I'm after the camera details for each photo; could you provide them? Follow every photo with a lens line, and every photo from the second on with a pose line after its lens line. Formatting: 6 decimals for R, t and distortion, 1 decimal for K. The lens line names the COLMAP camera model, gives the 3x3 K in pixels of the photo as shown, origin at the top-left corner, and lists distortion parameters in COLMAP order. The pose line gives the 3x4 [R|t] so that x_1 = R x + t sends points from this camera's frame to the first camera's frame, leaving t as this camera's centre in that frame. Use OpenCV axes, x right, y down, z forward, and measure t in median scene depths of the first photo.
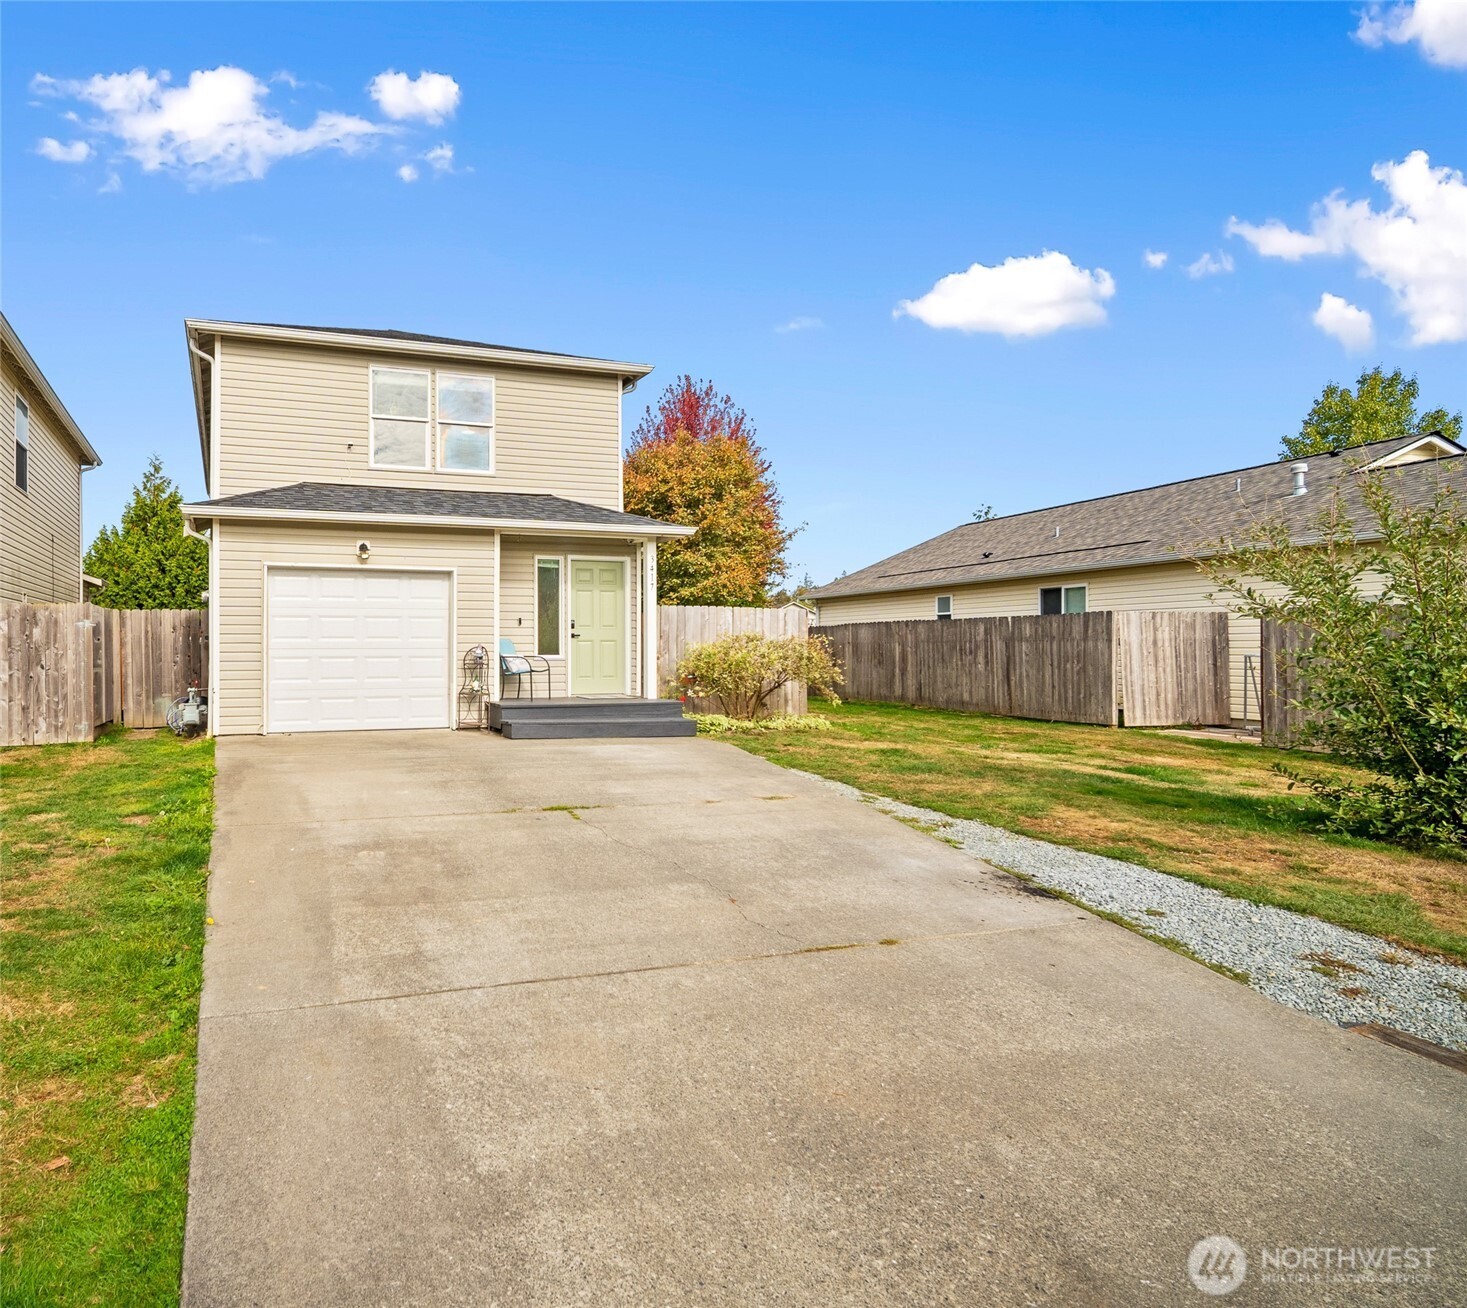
lens RADIAL K [[1244.9, 0, 733.4], [0, 1244.9, 672.2], [0, 0, 1]] dist [-0.052297, -0.005978]
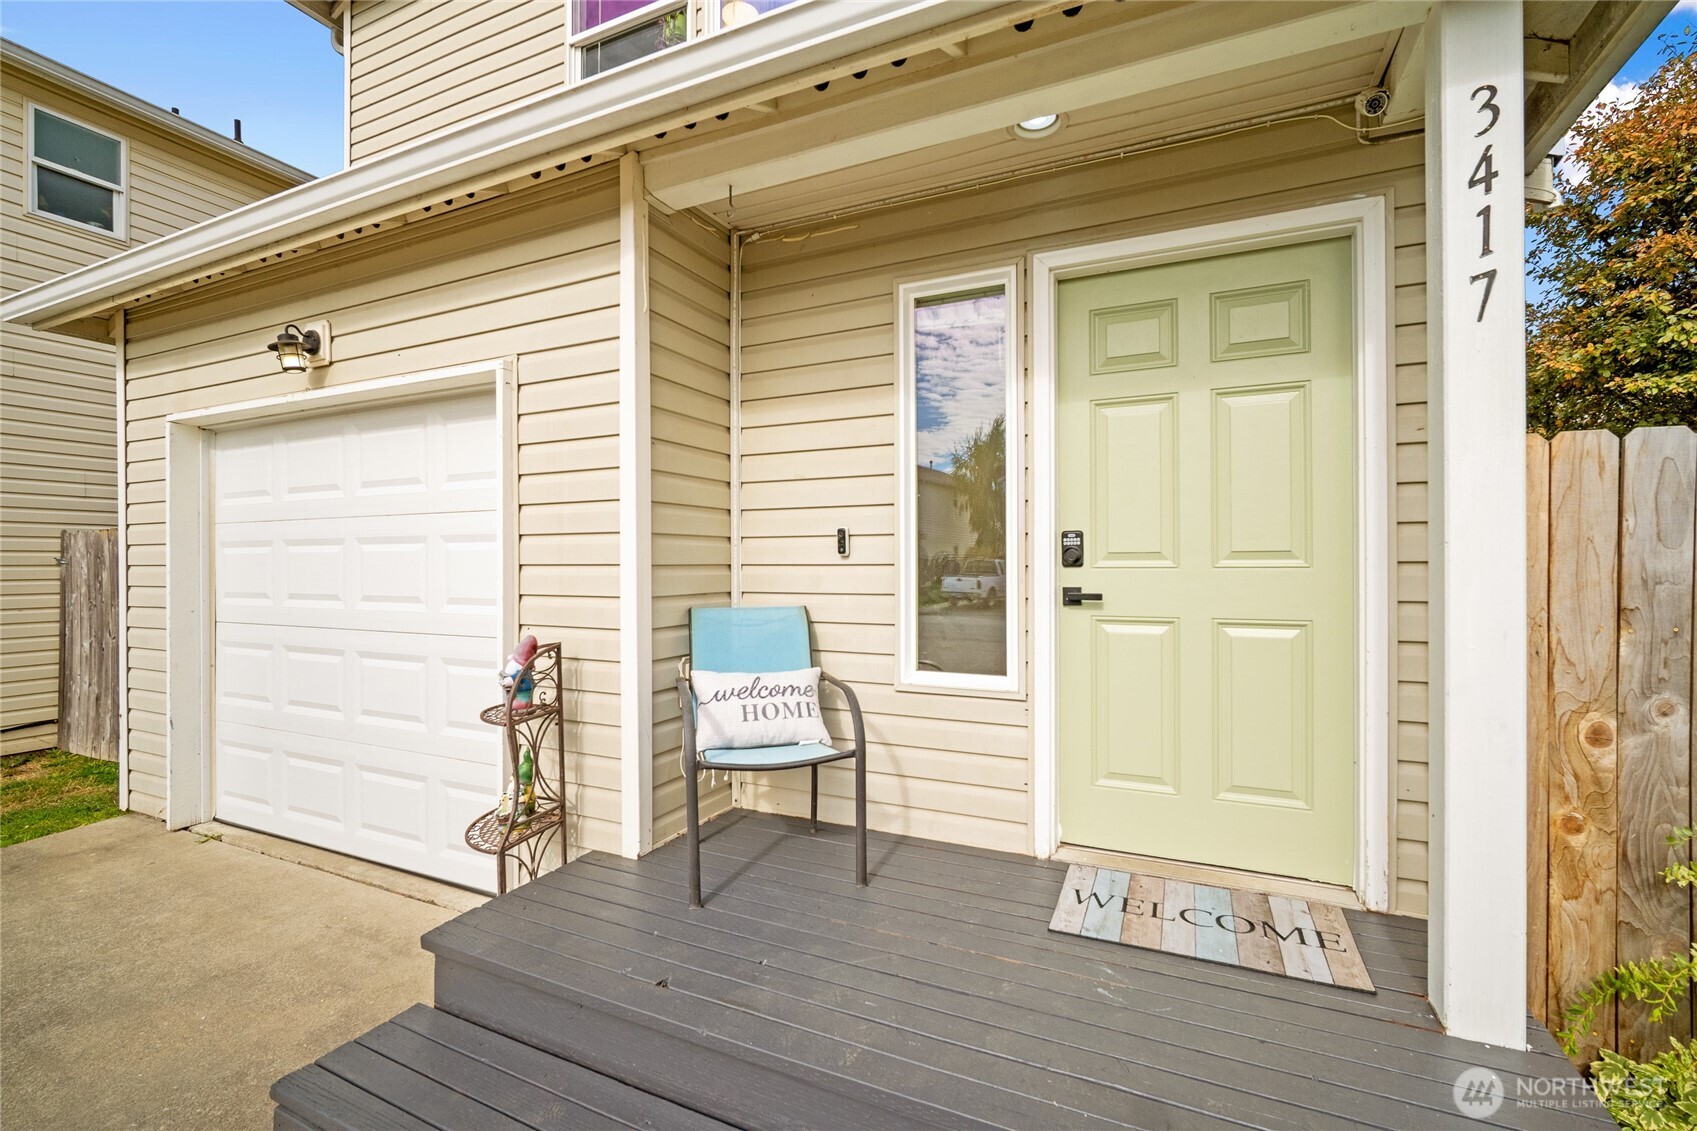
lens RADIAL K [[778.7, 0, 848.5], [0, 778.7, 565.5], [0, 0, 1]] dist [-0.004026, -0.000121]
pose [[0.553896, 0.006533, -0.832560, -0.029983], [-0.012092, 0.999927, -0.000198, -0.035961], [0.832498, 0.010176, 0.553934, 0.914468]]
